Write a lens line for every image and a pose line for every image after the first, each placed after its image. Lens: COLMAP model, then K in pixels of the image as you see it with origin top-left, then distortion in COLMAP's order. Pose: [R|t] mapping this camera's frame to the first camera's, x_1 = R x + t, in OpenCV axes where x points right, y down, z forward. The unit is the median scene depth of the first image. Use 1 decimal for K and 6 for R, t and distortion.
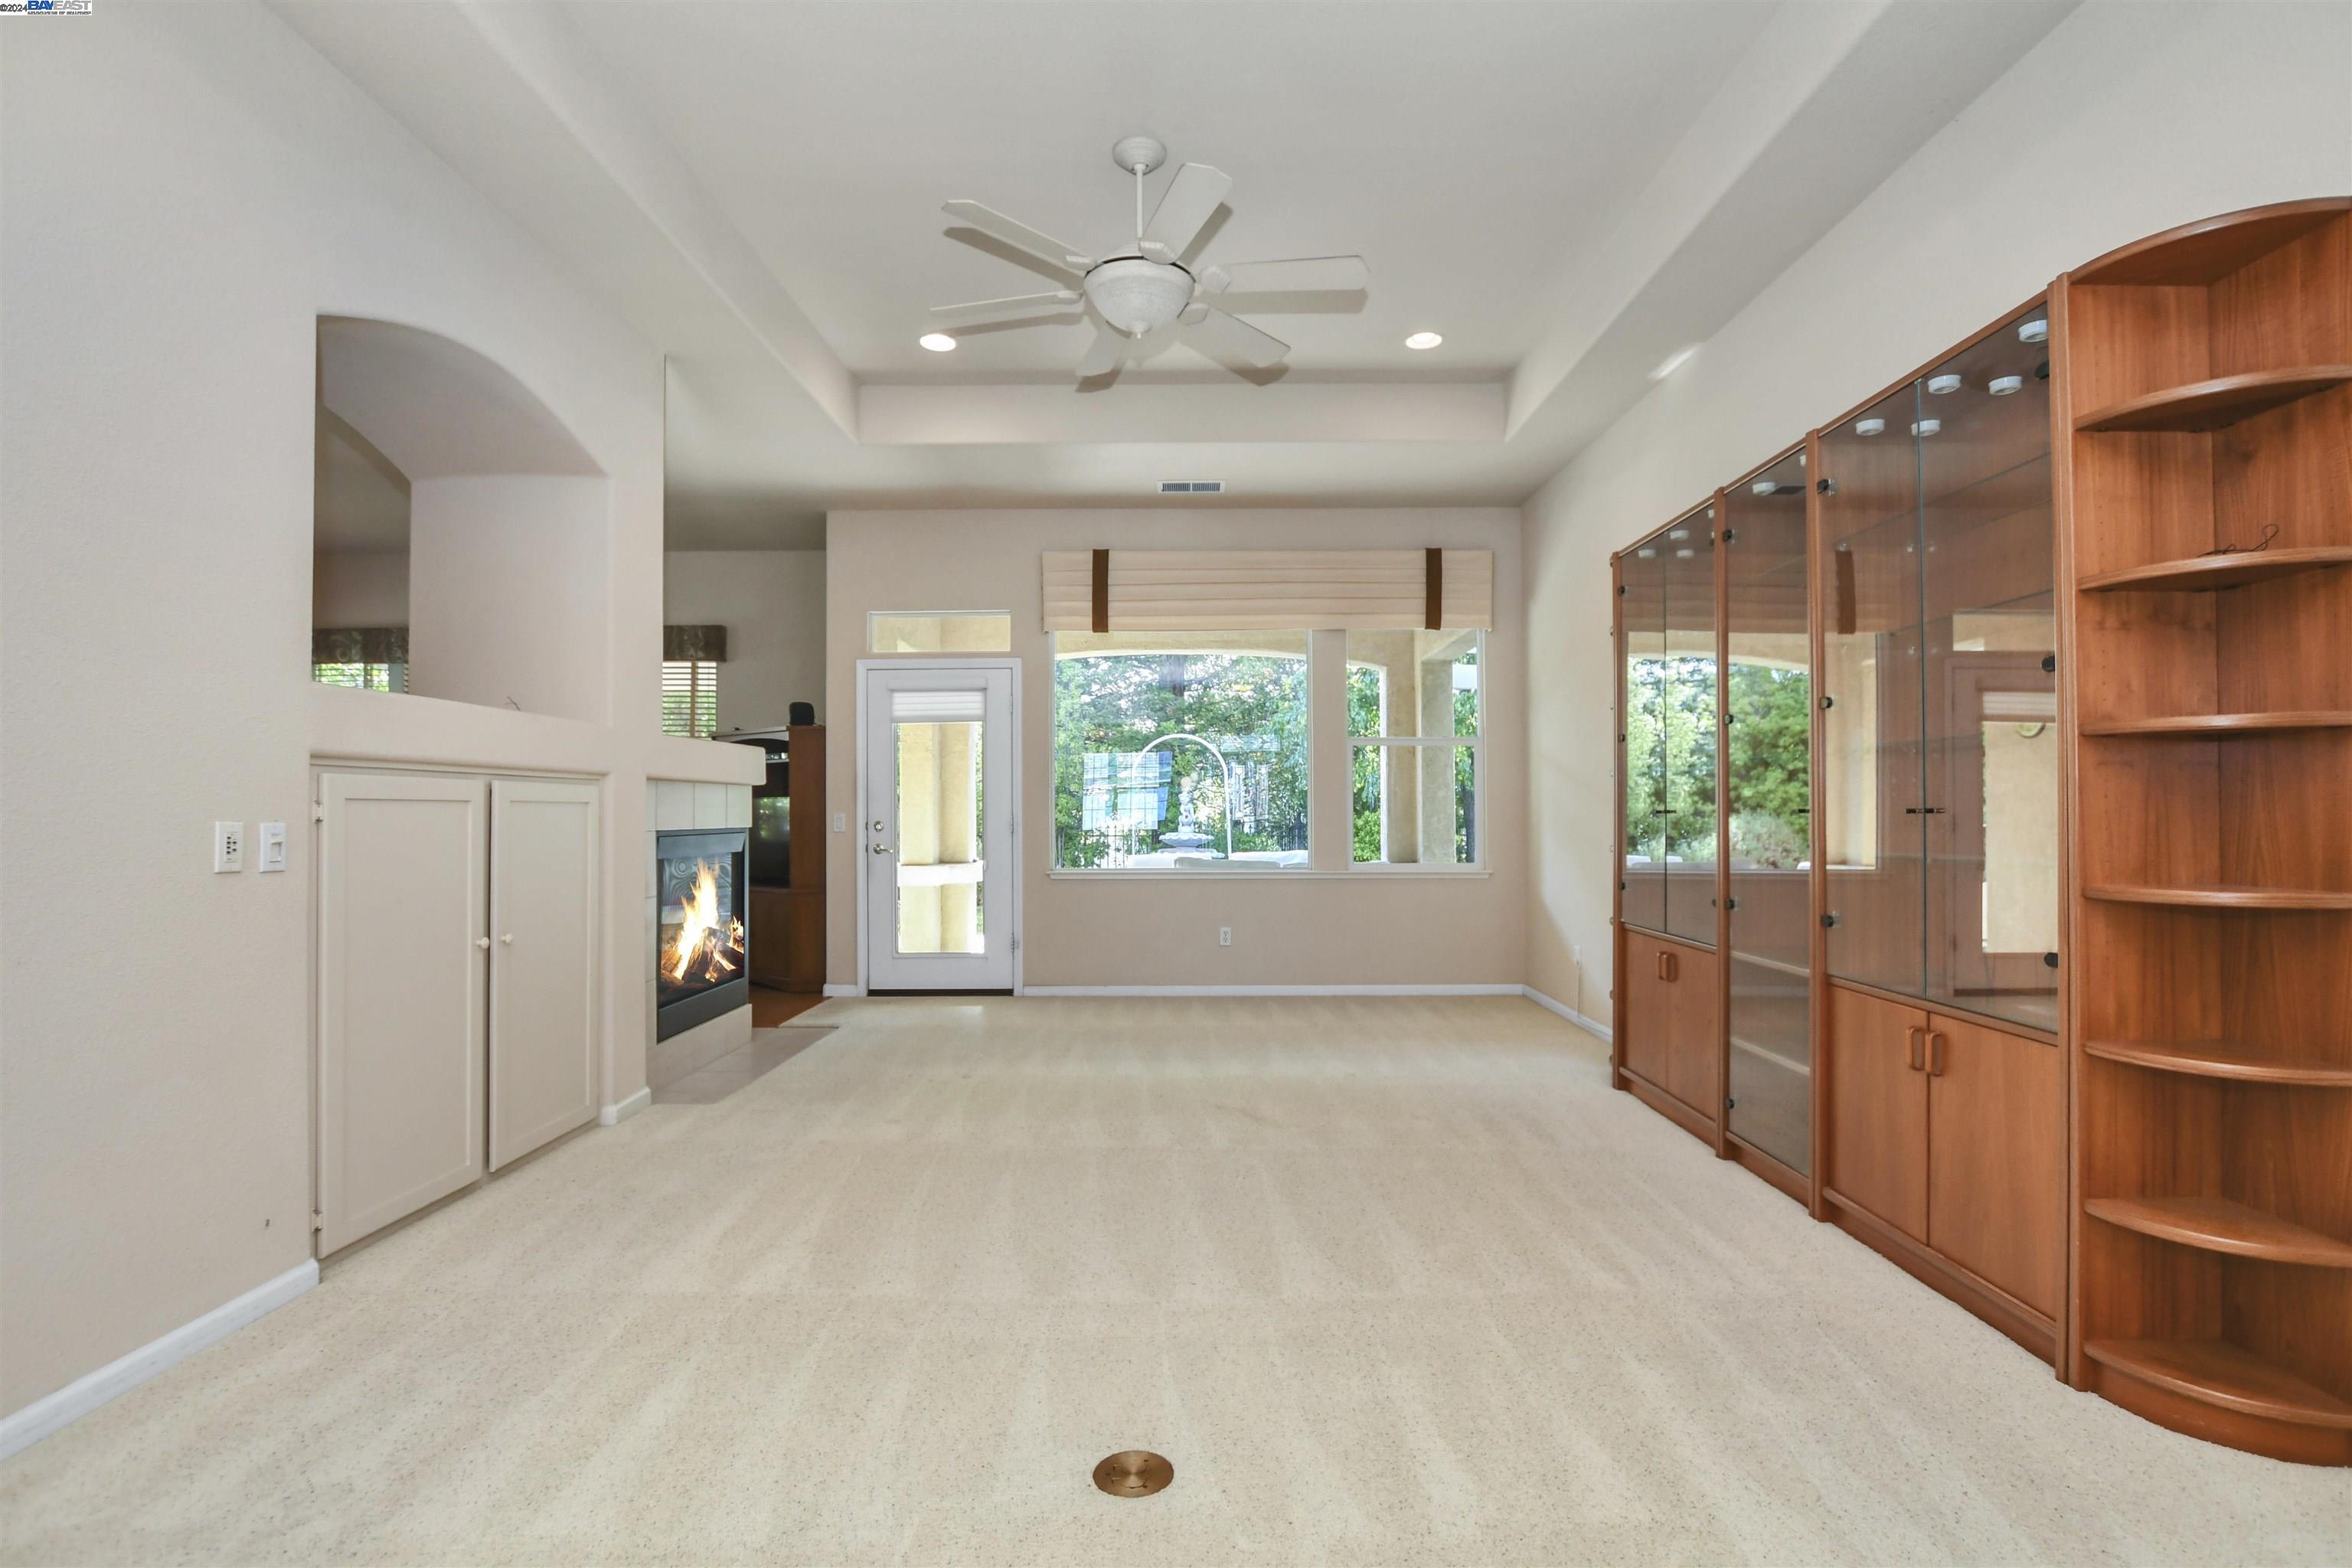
lens RADIAL K [[1108.2, 0, 1176.0], [0, 1108.2, 784.0], [0, 0, 1]] dist [-0.029730, 0.000444]
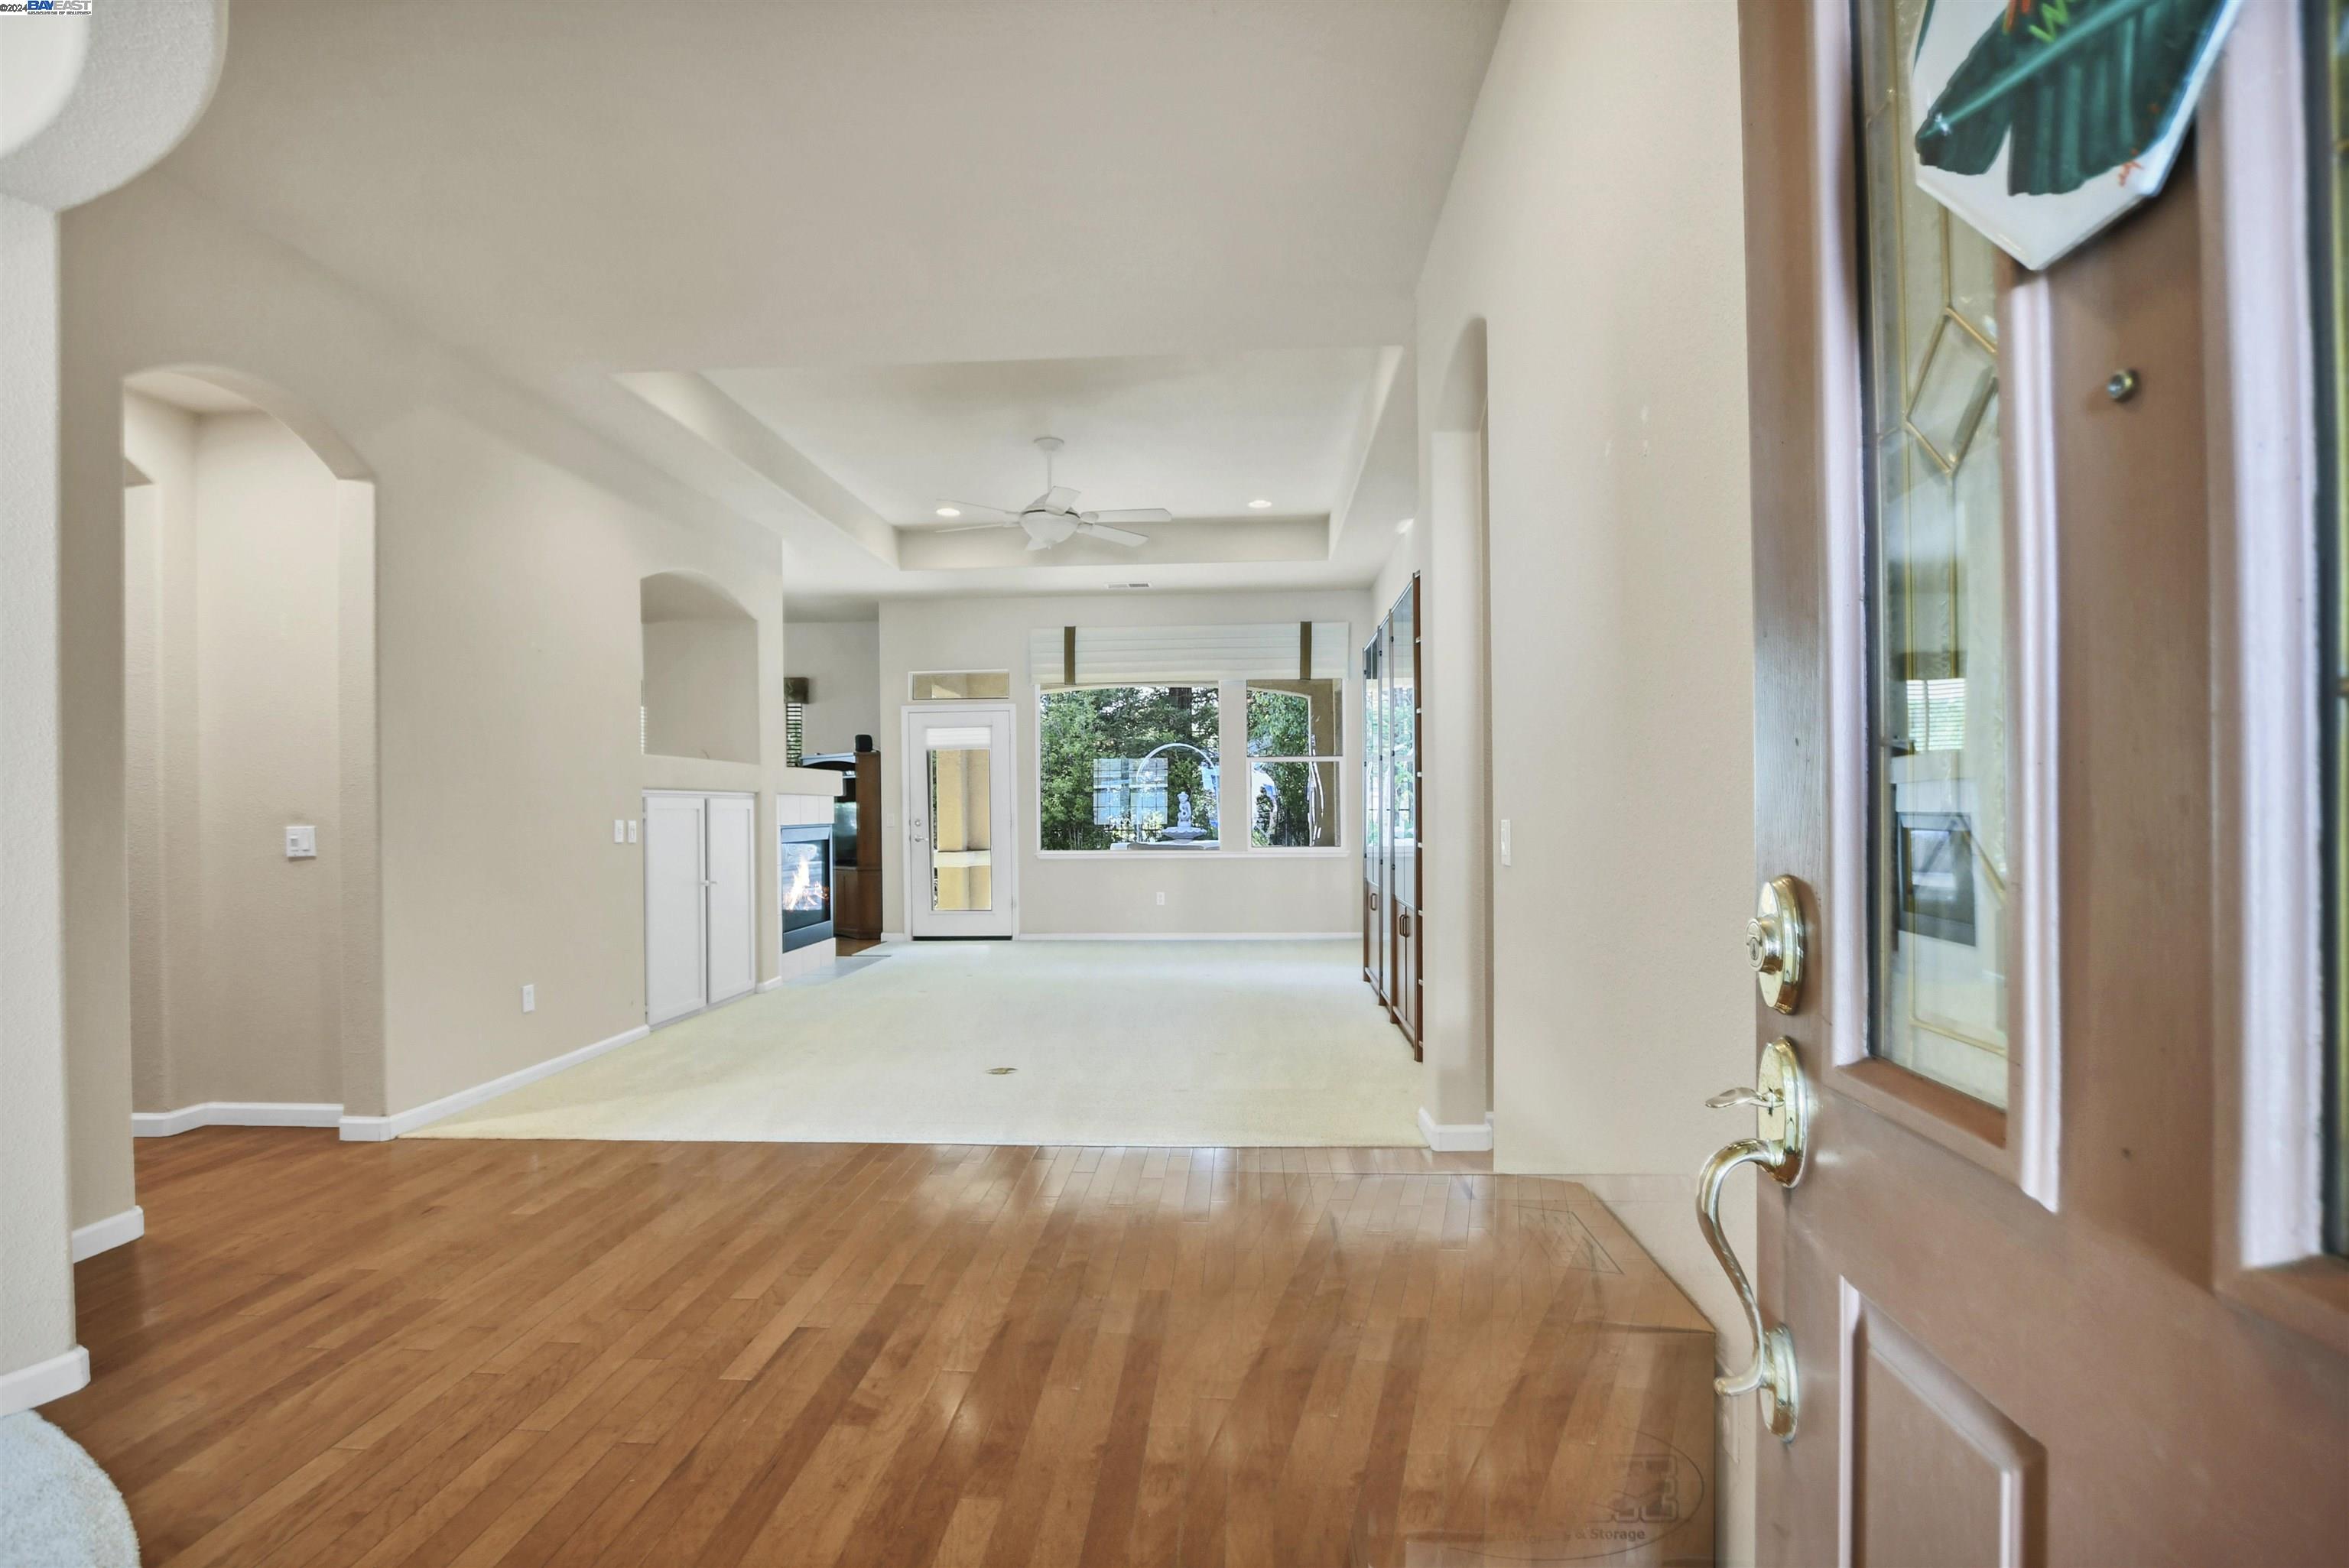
lens RADIAL K [[1109.8, 0, 1165.8], [0, 1109.8, 802.6], [0, 0, 1]] dist [-0.026120, 0.000161]
pose [[0.998484, -0.006612, -0.054644, 0.131784], [0.007720, 0.999769, 0.020083, -0.013812], [0.054498, -0.020474, 0.998304, -0.421360]]
